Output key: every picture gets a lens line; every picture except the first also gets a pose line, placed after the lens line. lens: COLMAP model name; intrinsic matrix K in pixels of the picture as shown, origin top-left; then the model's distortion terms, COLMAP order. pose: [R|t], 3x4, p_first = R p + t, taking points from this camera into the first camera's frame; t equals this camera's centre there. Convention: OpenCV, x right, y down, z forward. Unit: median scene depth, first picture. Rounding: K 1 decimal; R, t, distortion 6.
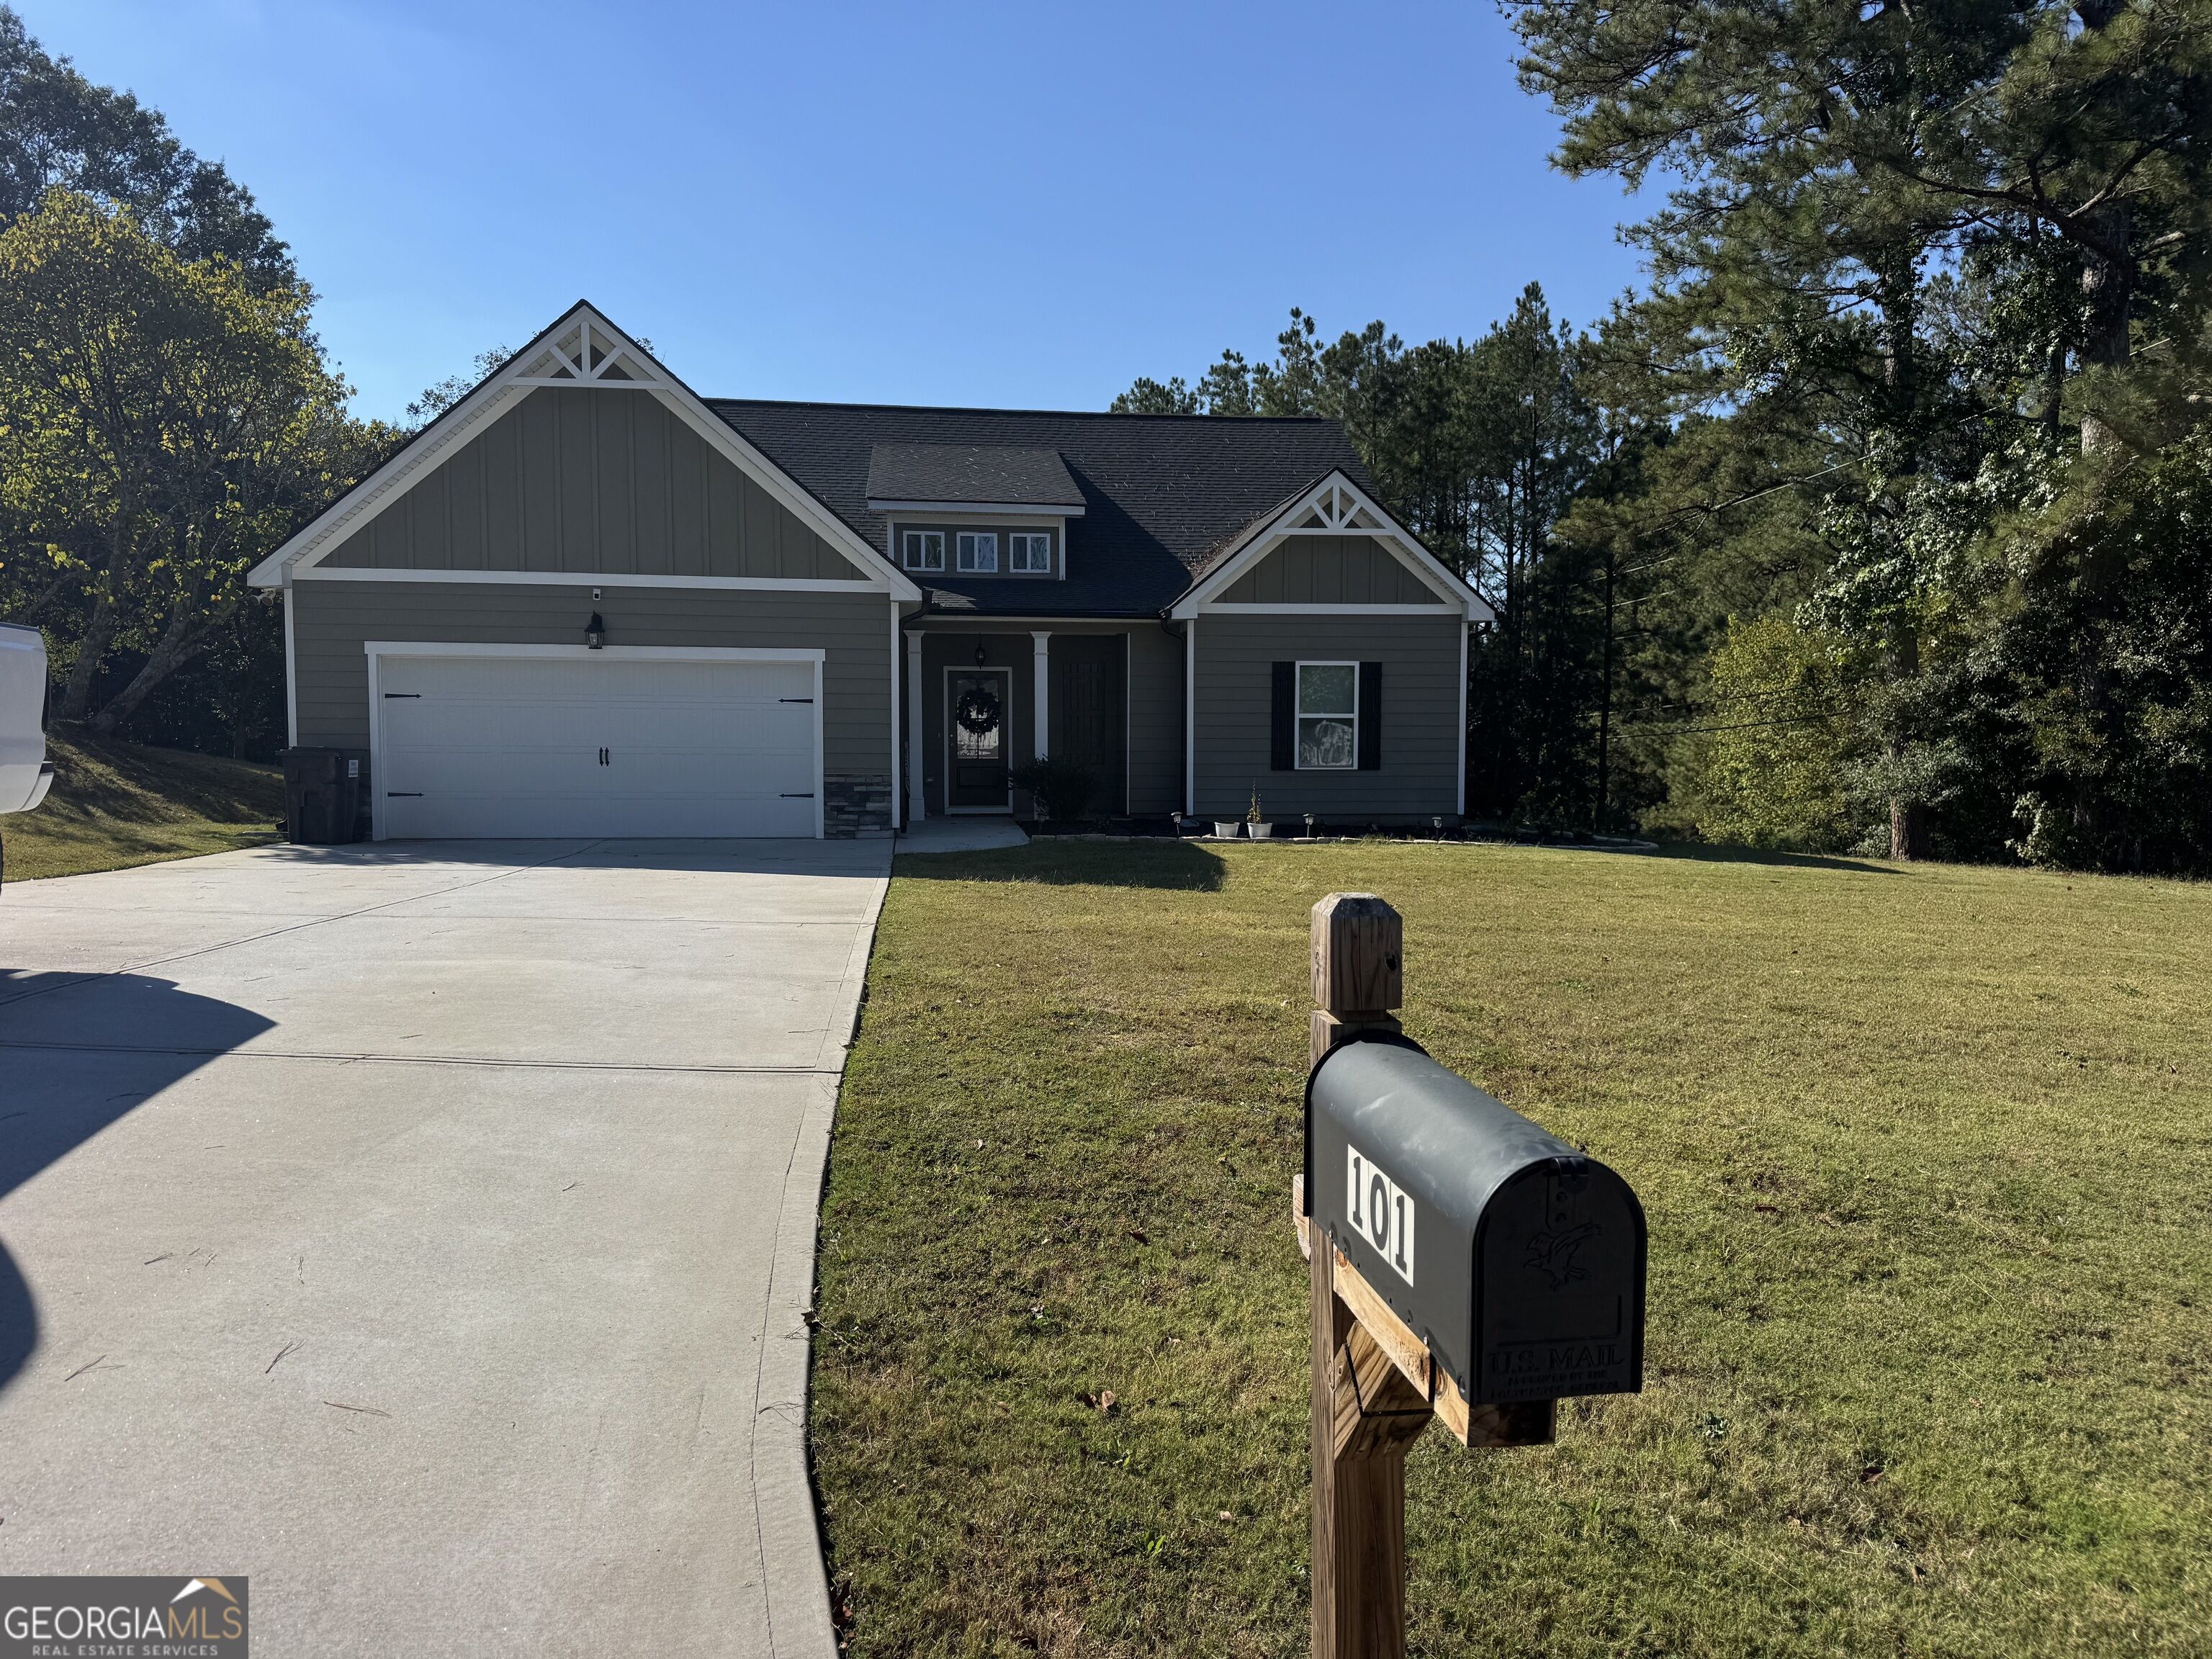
lens RADIAL K [[1574.1, 0, 1106.0], [0, 1574.1, 829.5], [0, 0, 1]] dist [0.043845, -0.001712]
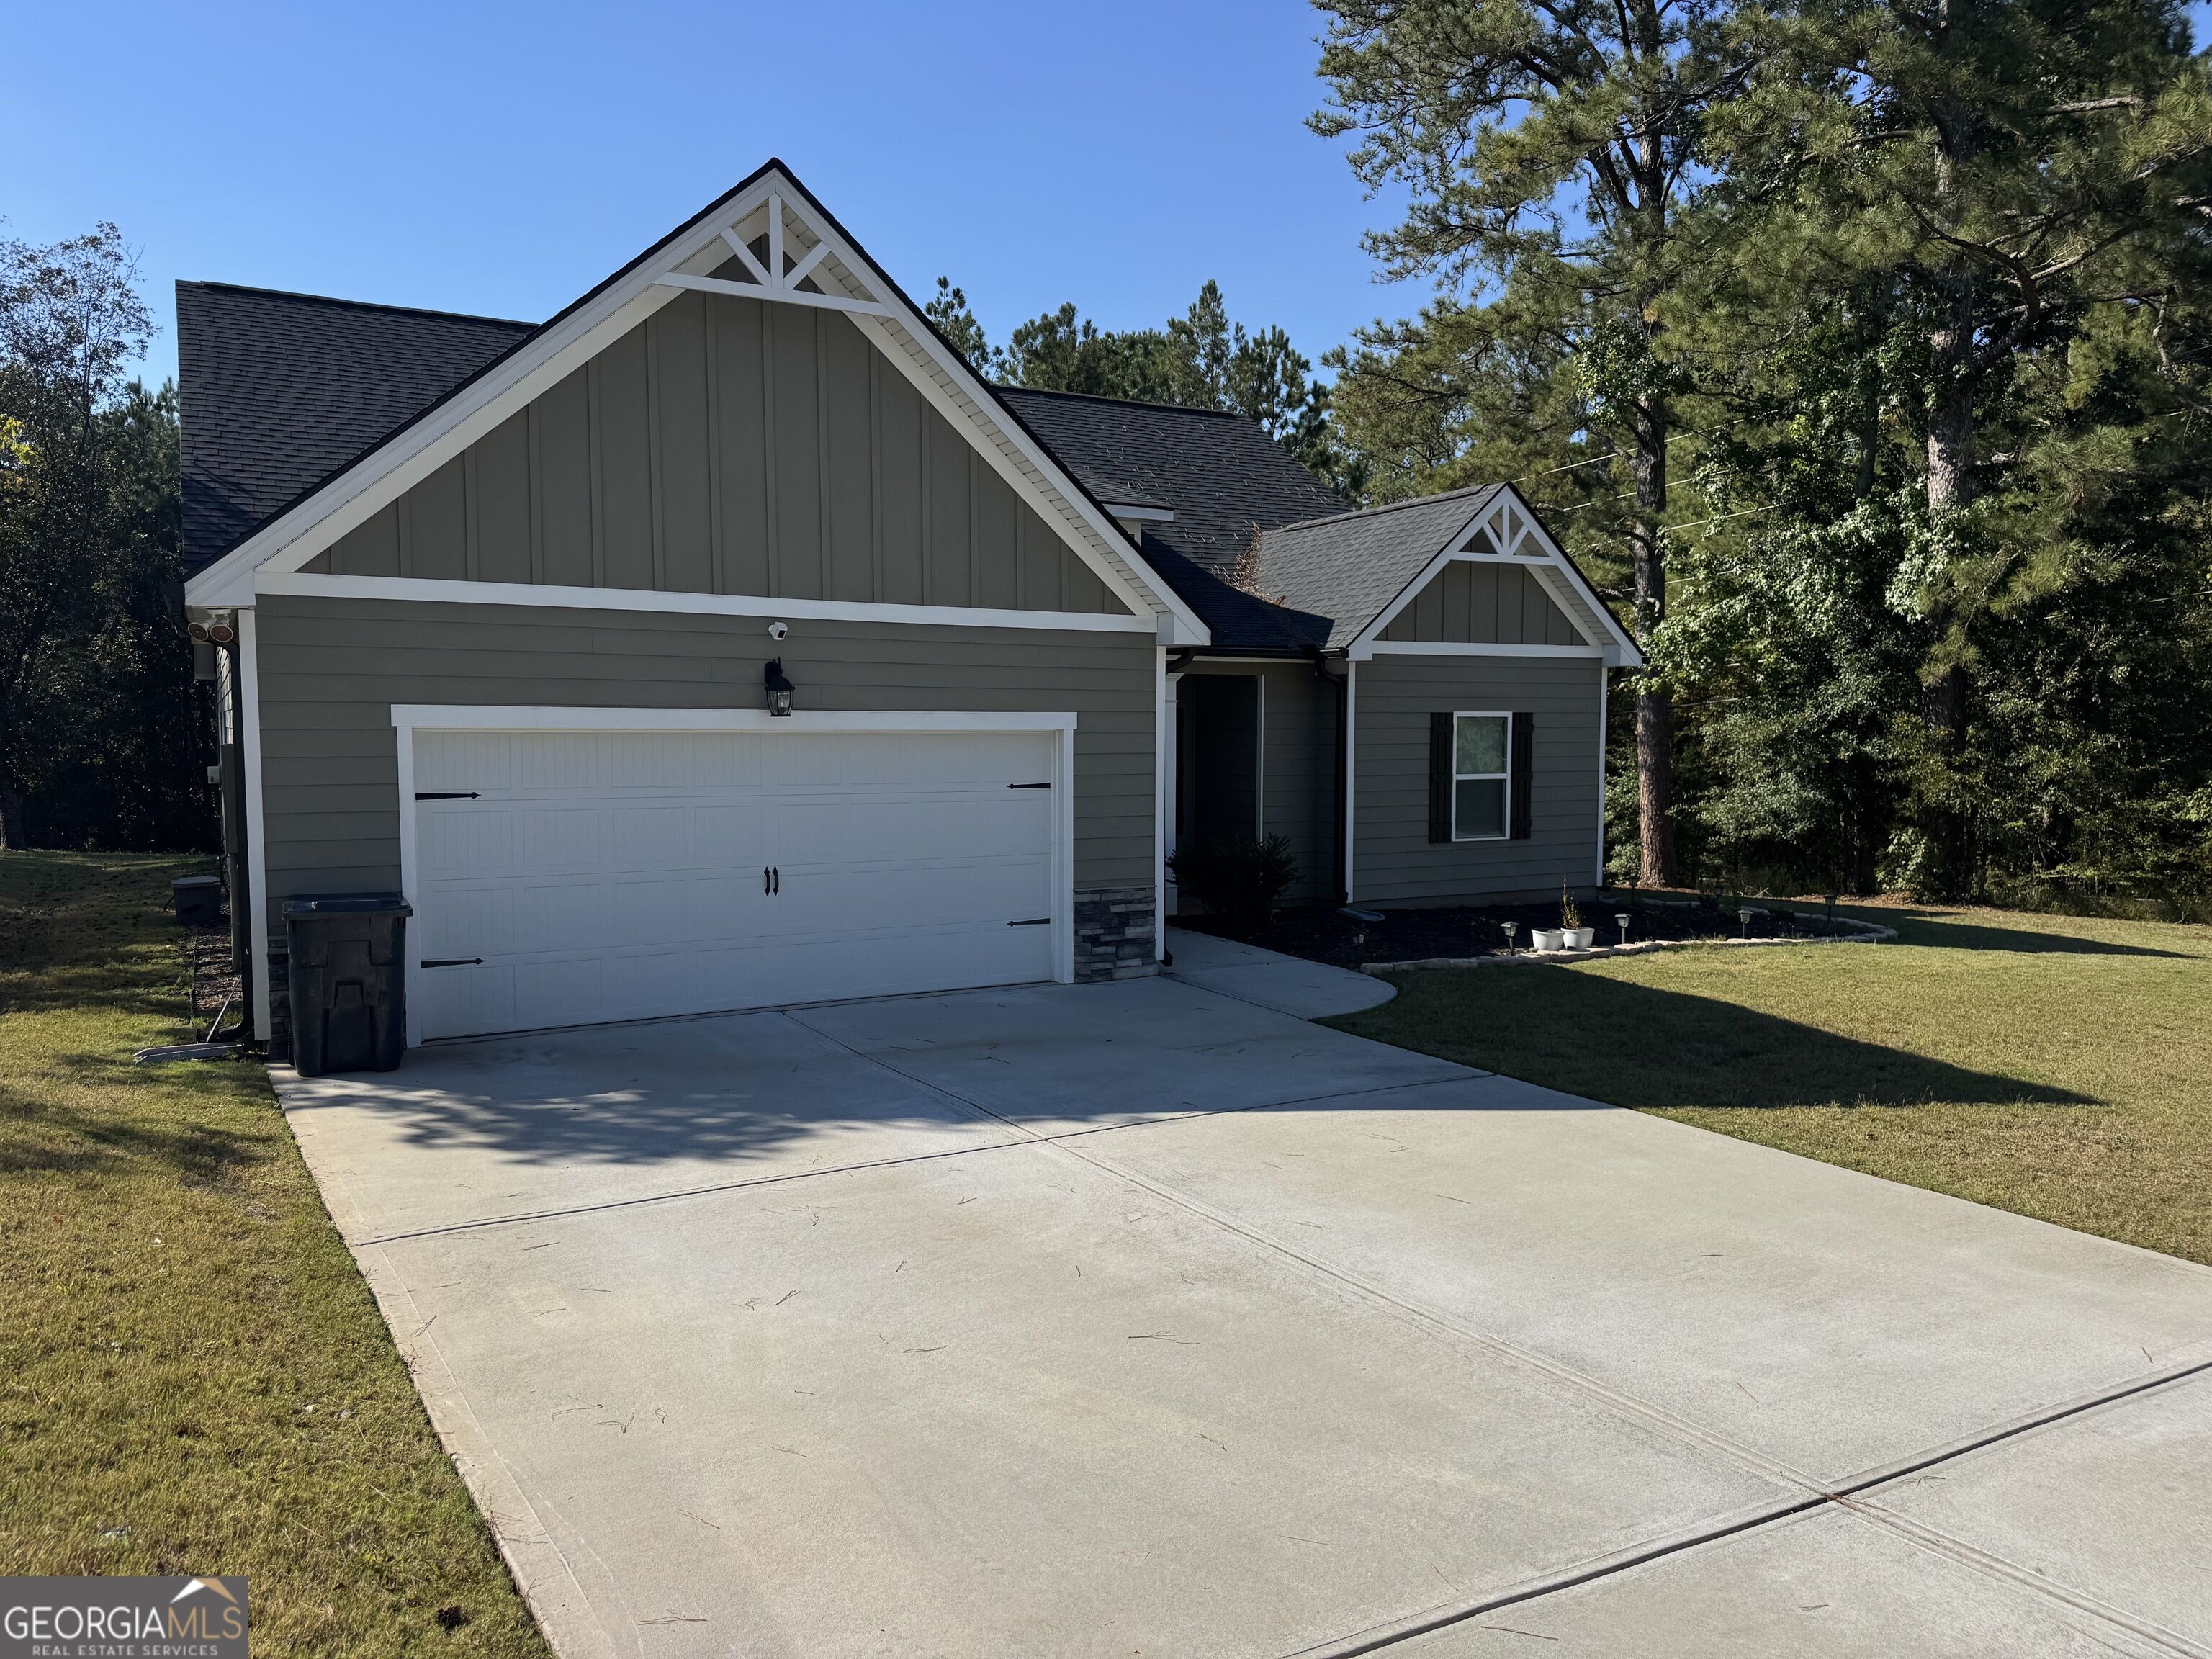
lens RADIAL K [[1574.1, 0, 1106.0], [0, 1574.1, 829.5], [0, 0, 1]] dist [0.043845, -0.001712]
pose [[0.918928, -0.029678, 0.393308, -0.434992], [0.025624, 0.999551, 0.015556, -0.072042], [-0.393593, -0.004217, 0.919275, 0.352362]]
